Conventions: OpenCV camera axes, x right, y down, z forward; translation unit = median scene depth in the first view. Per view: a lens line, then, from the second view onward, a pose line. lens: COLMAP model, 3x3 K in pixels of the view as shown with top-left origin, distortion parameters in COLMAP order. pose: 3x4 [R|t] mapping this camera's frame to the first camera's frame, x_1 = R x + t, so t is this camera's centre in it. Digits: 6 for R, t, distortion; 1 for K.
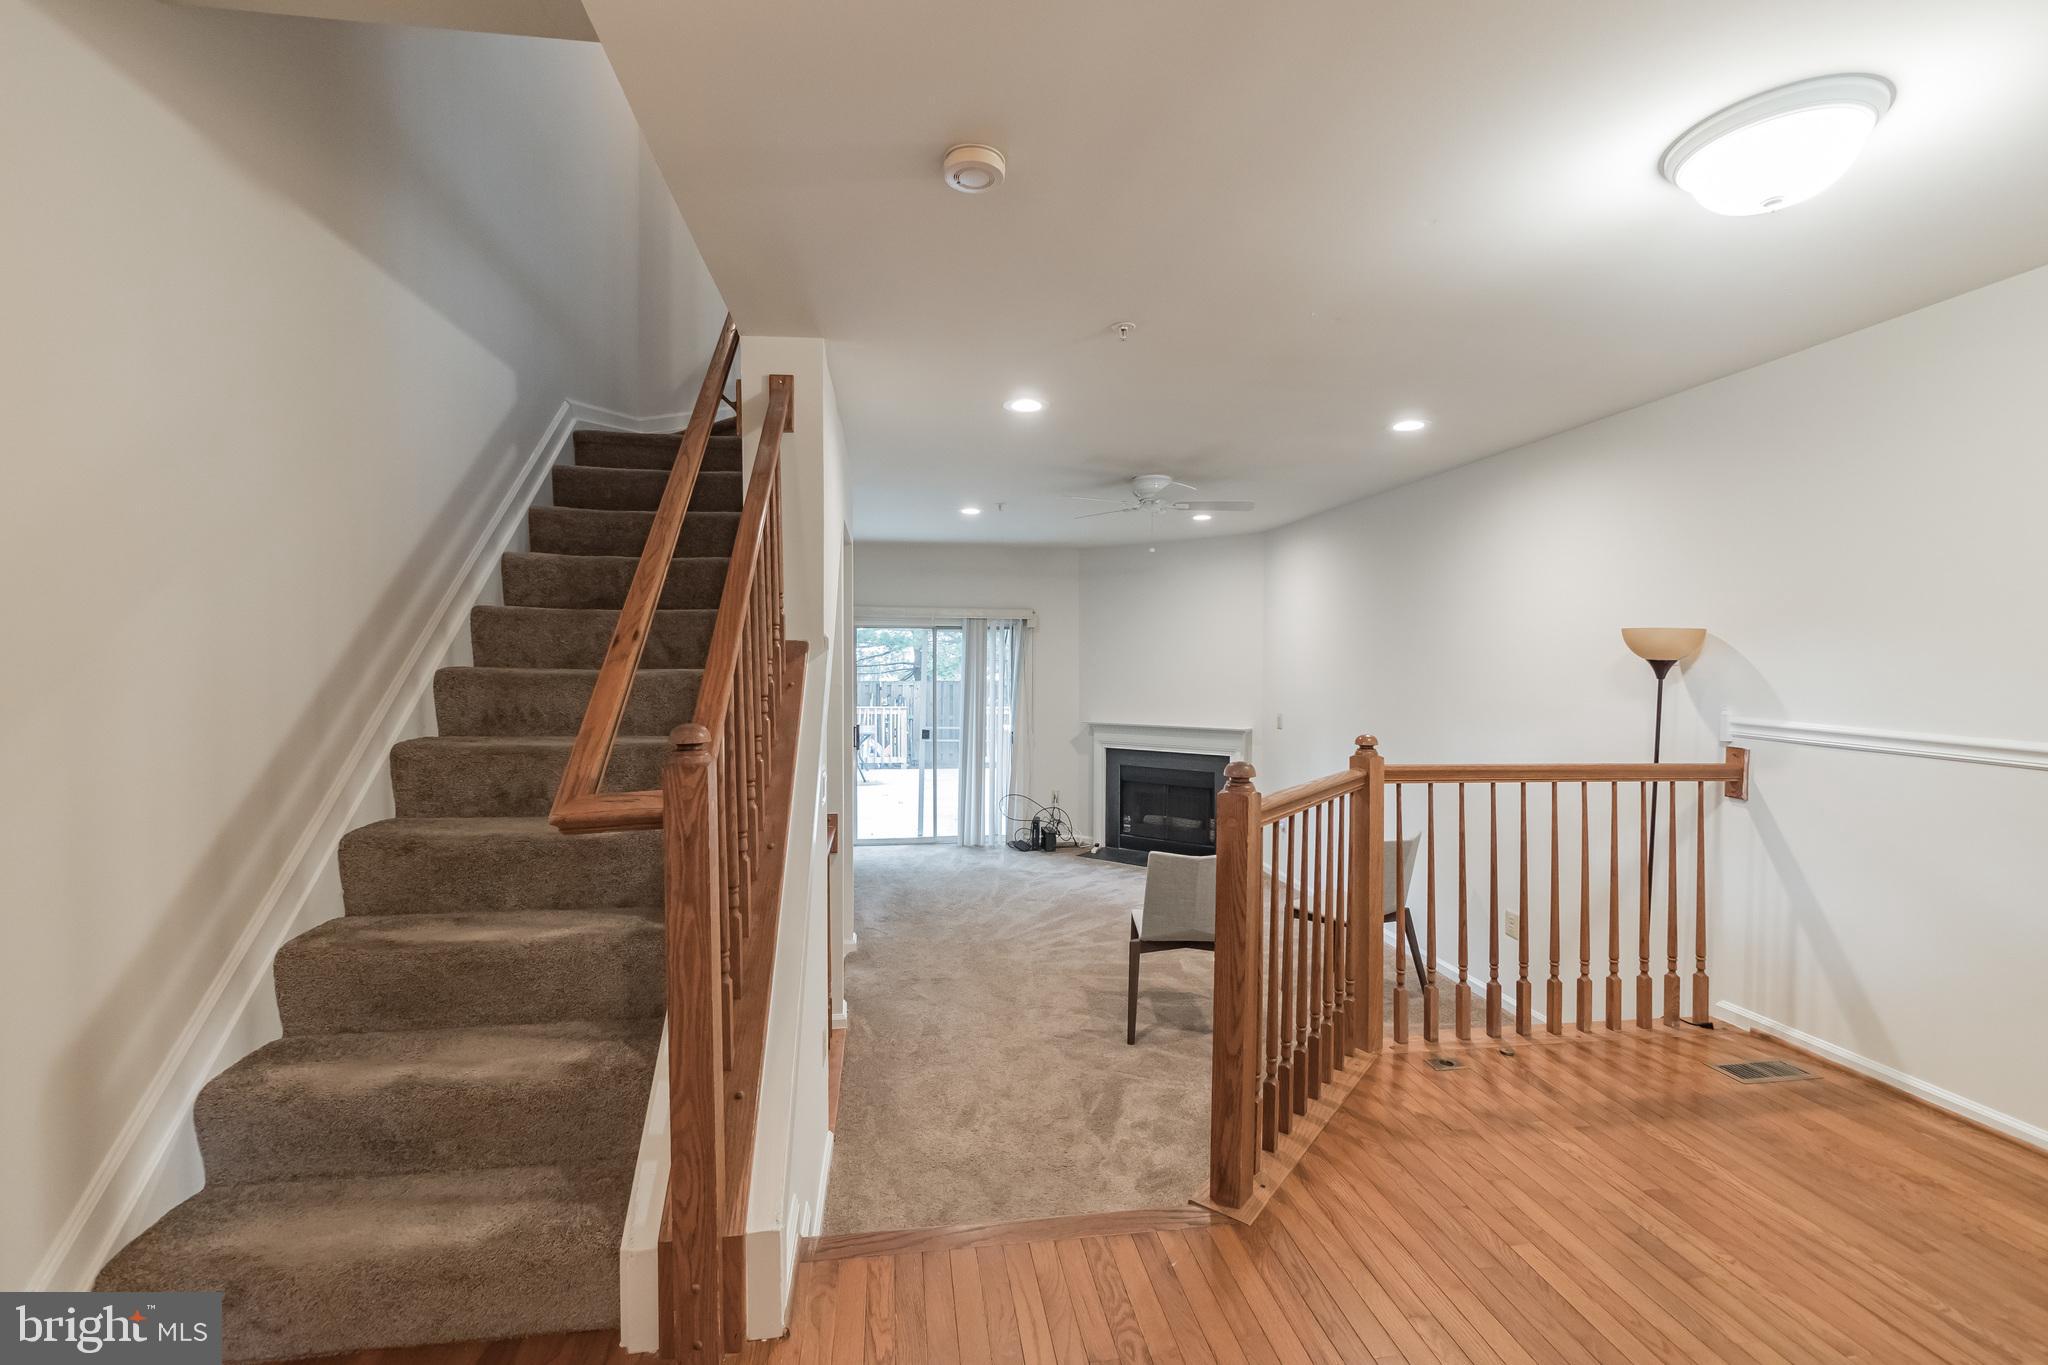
lens RADIAL K [[877.1, 0, 1019.3], [0, 877.1, 673.0], [0, 0, 1]] dist [0.002060, -0.000822]
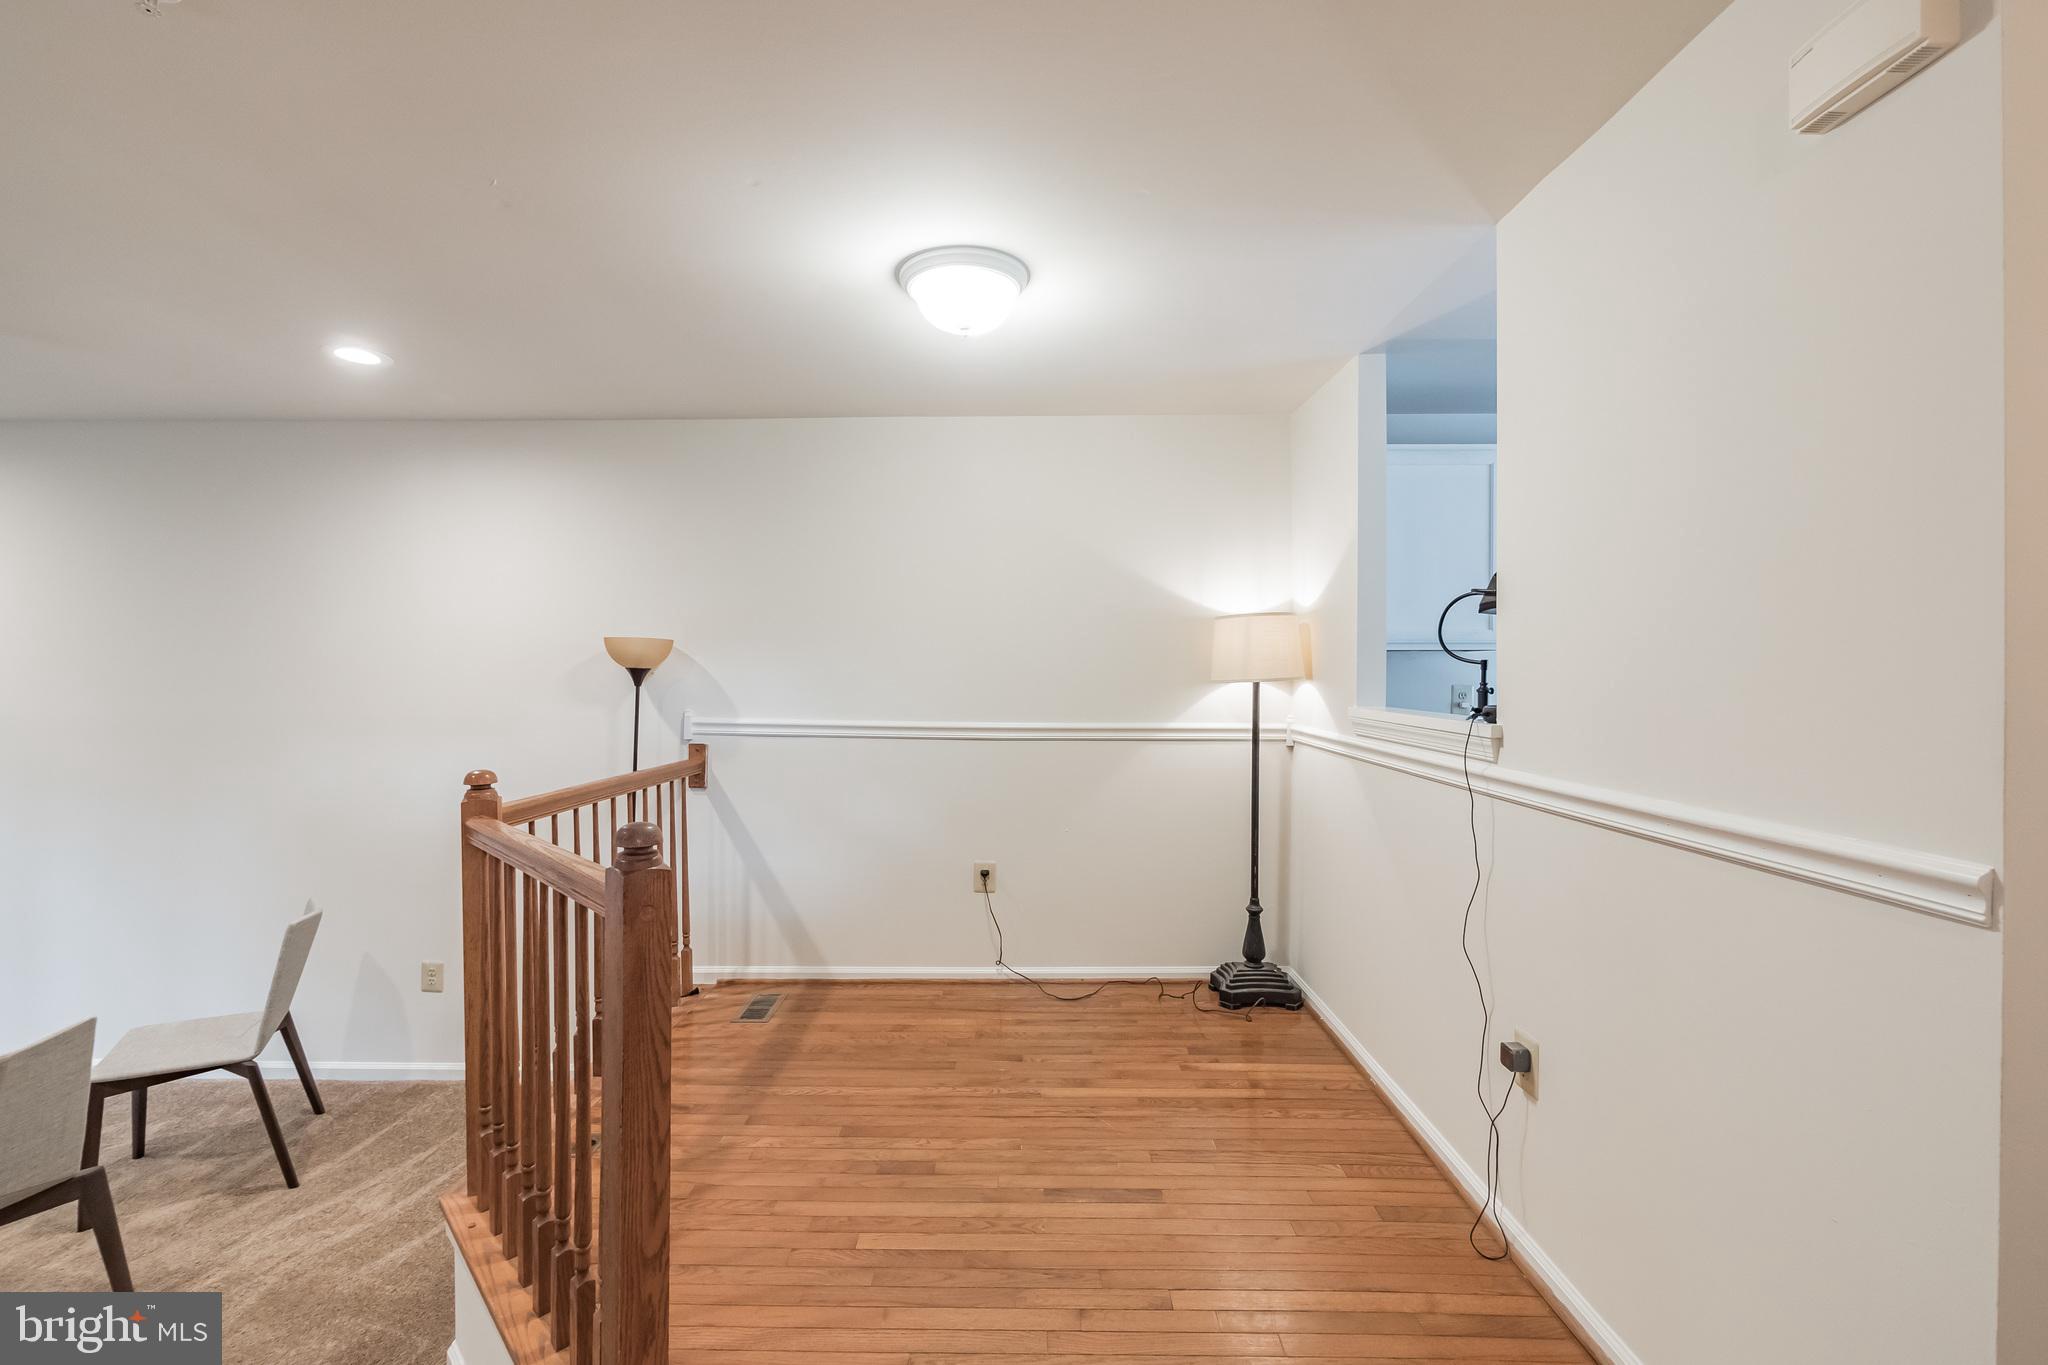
lens RADIAL K [[877.1, 0, 997.6], [0, 877.1, 686.7], [0, 0, 1]] dist [0.002060, -0.000822]
pose [[0.156881, -0.023623, 0.987335, -0.284150], [0.014204, 0.999664, 0.021661, -0.010693], [-0.987515, 0.010626, 0.157164, 0.476432]]
